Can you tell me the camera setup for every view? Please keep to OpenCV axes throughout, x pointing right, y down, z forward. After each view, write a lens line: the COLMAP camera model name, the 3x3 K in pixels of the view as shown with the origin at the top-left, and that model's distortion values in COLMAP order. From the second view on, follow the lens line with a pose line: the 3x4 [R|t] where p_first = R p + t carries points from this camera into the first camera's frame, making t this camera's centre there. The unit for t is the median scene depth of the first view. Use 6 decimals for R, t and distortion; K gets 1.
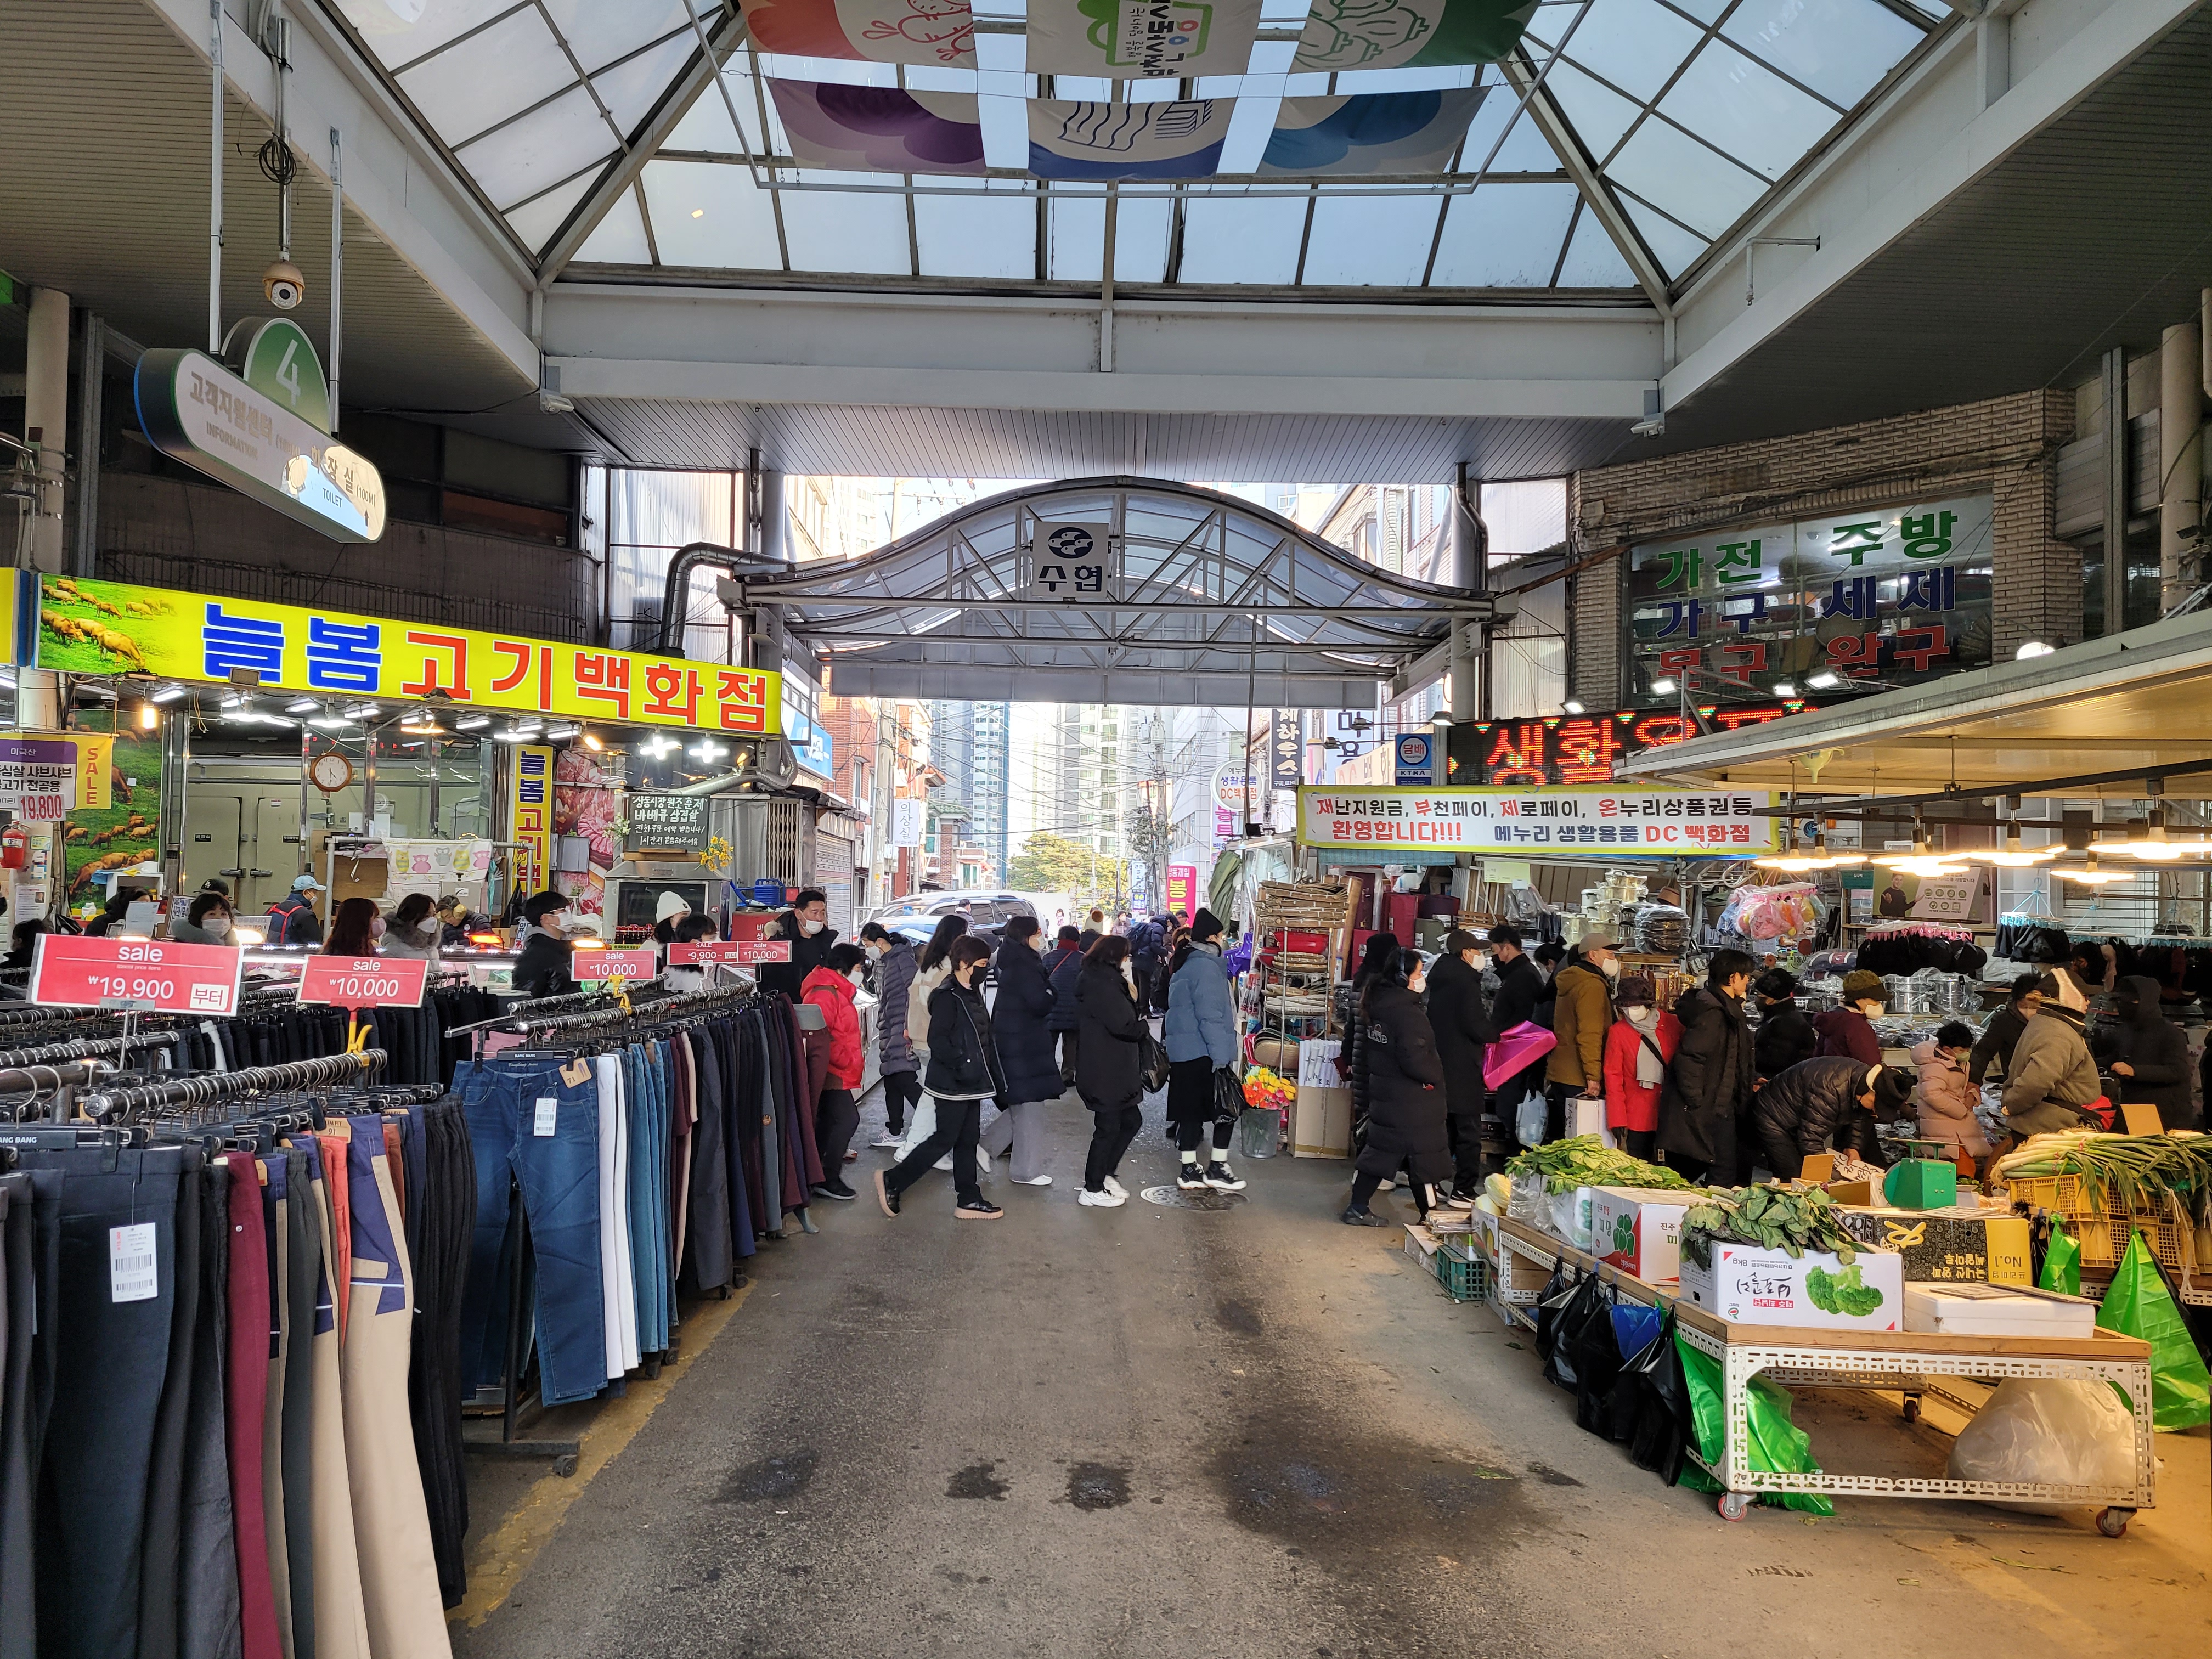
lens RADIAL K [[1657.5, 0, 1103.3], [0, 1657.5, 834.5], [0, 0, 1]] dist [0.045470, -0.010144]
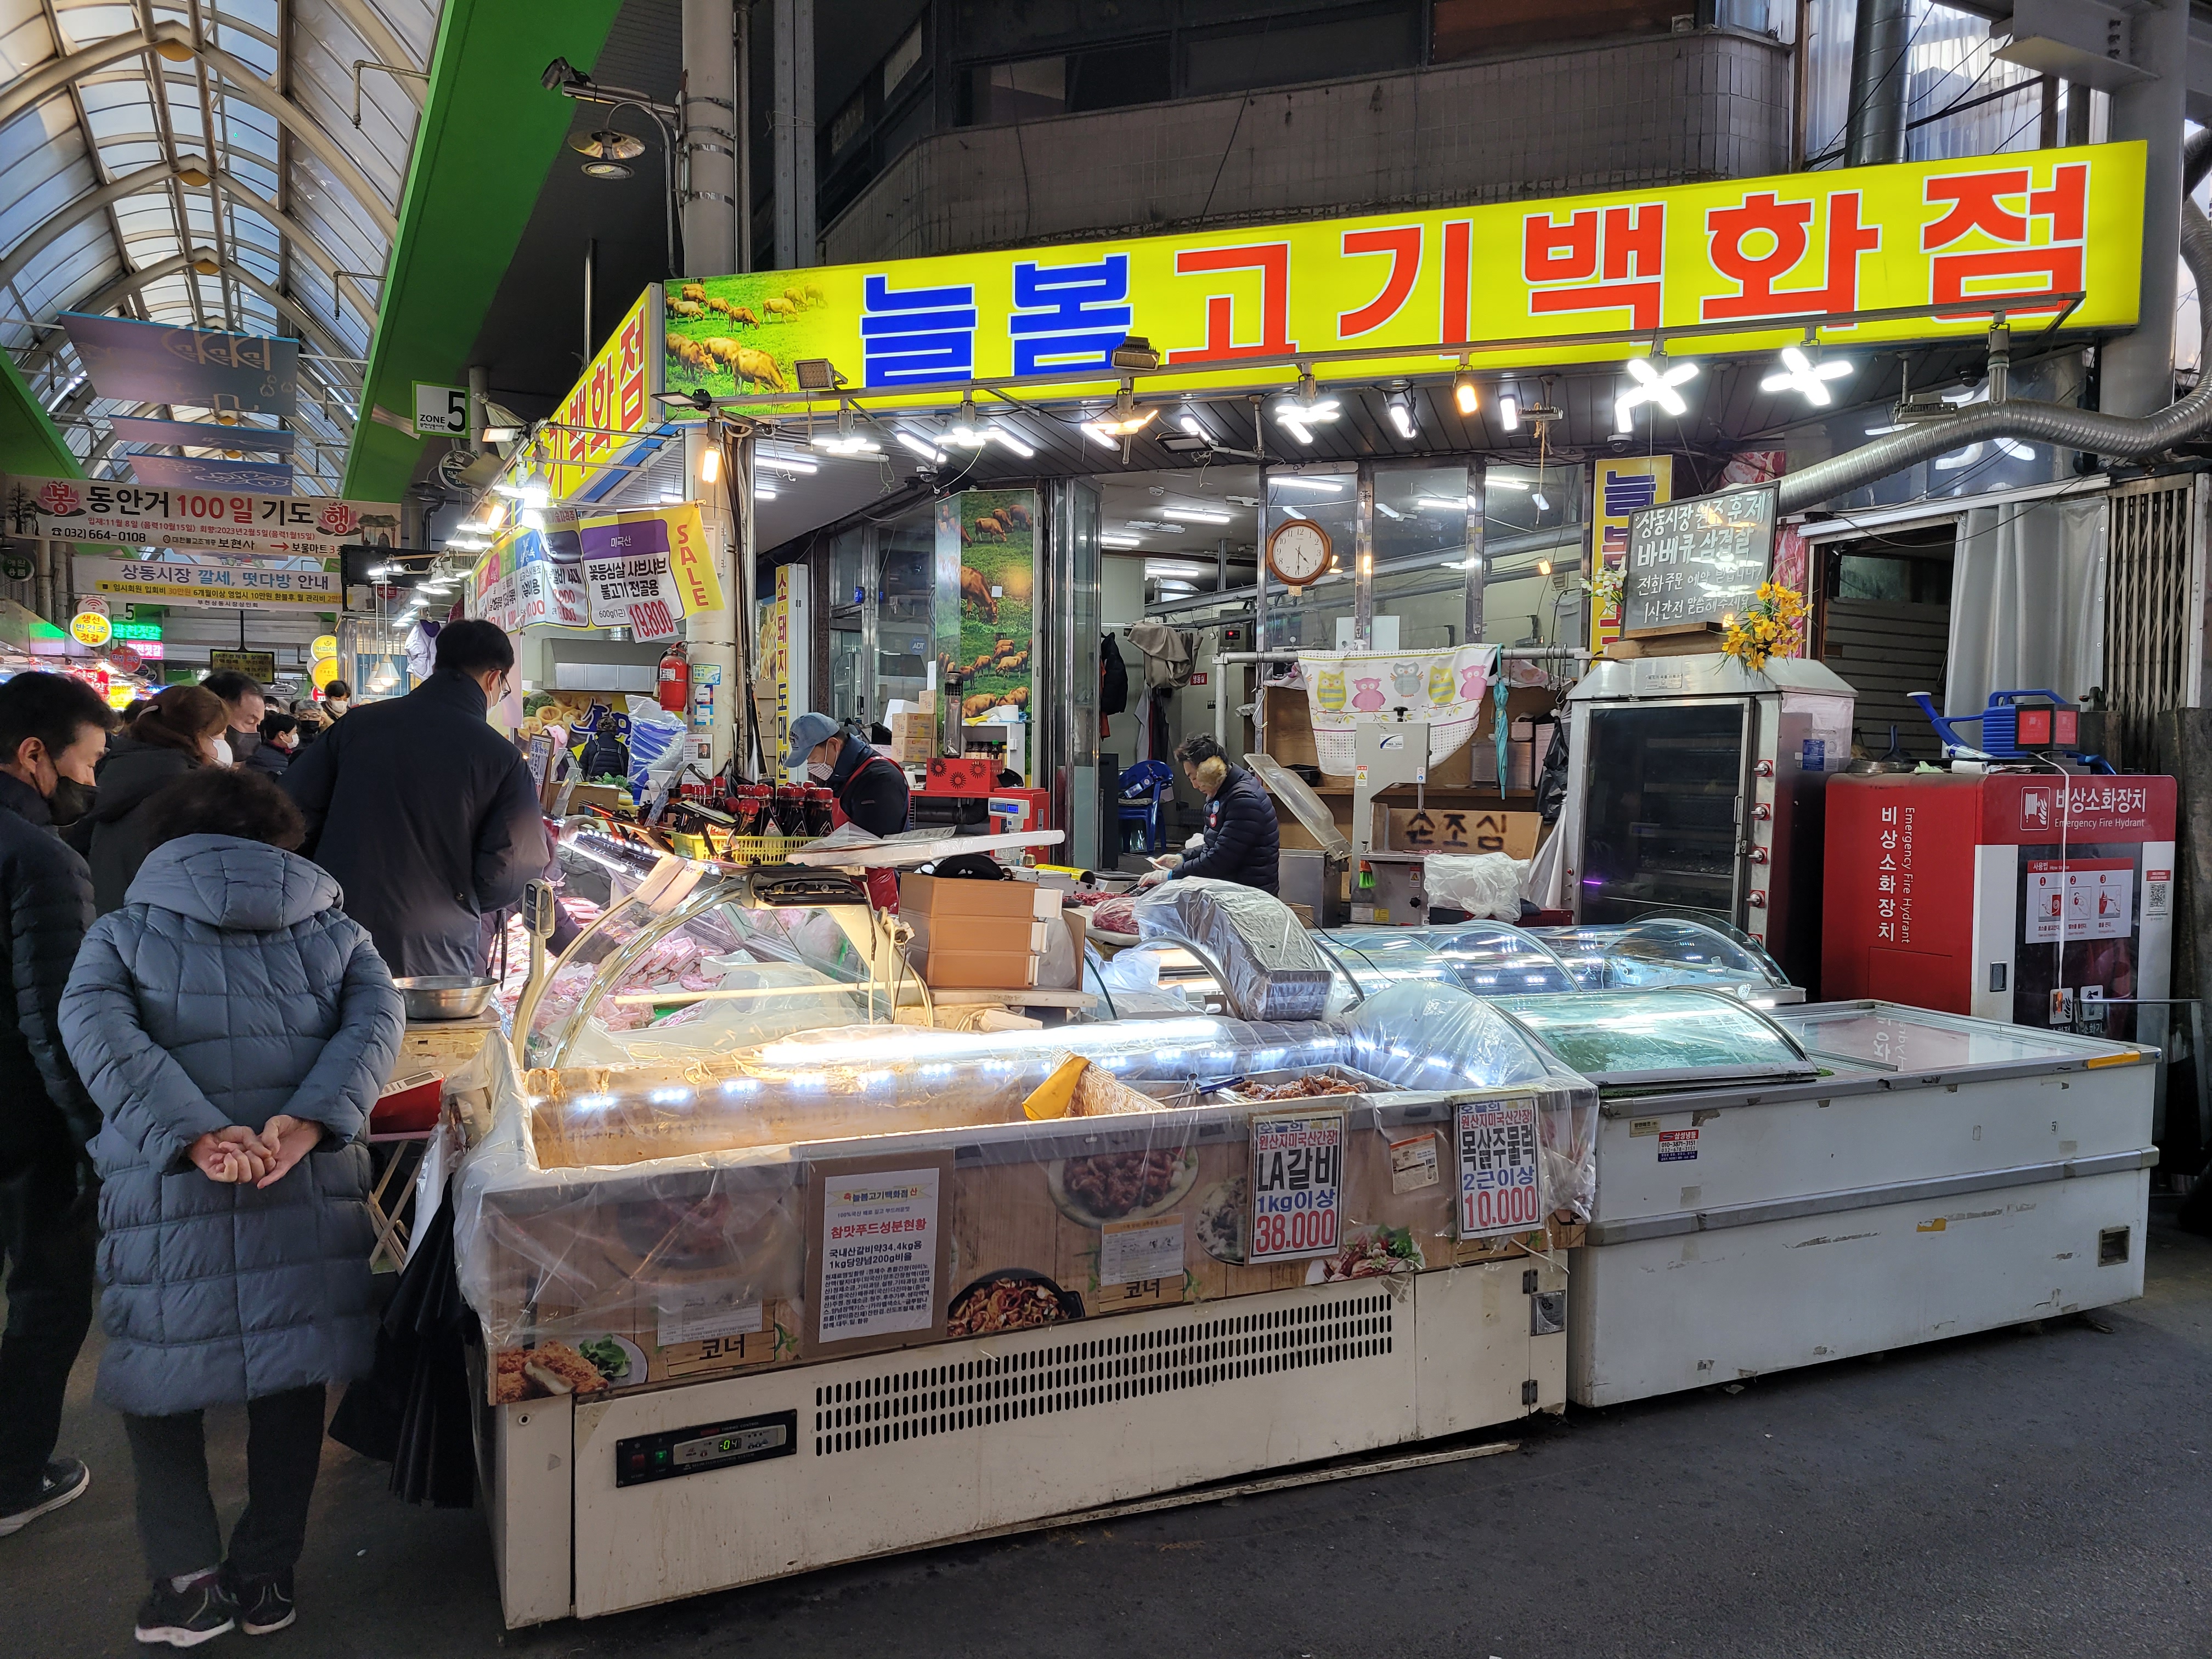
lens RADIAL K [[1657.5, 0, 1107.5], [0, 1657.5, 837.8], [0, 0, 1]] dist [0.045470, -0.010144]
pose [[0.429982, 0.023079, -0.902543, 0.063035], [0.031045, 0.998704, 0.040328, 0.044346], [0.902304, -0.045359, 0.428708, 0.745839]]
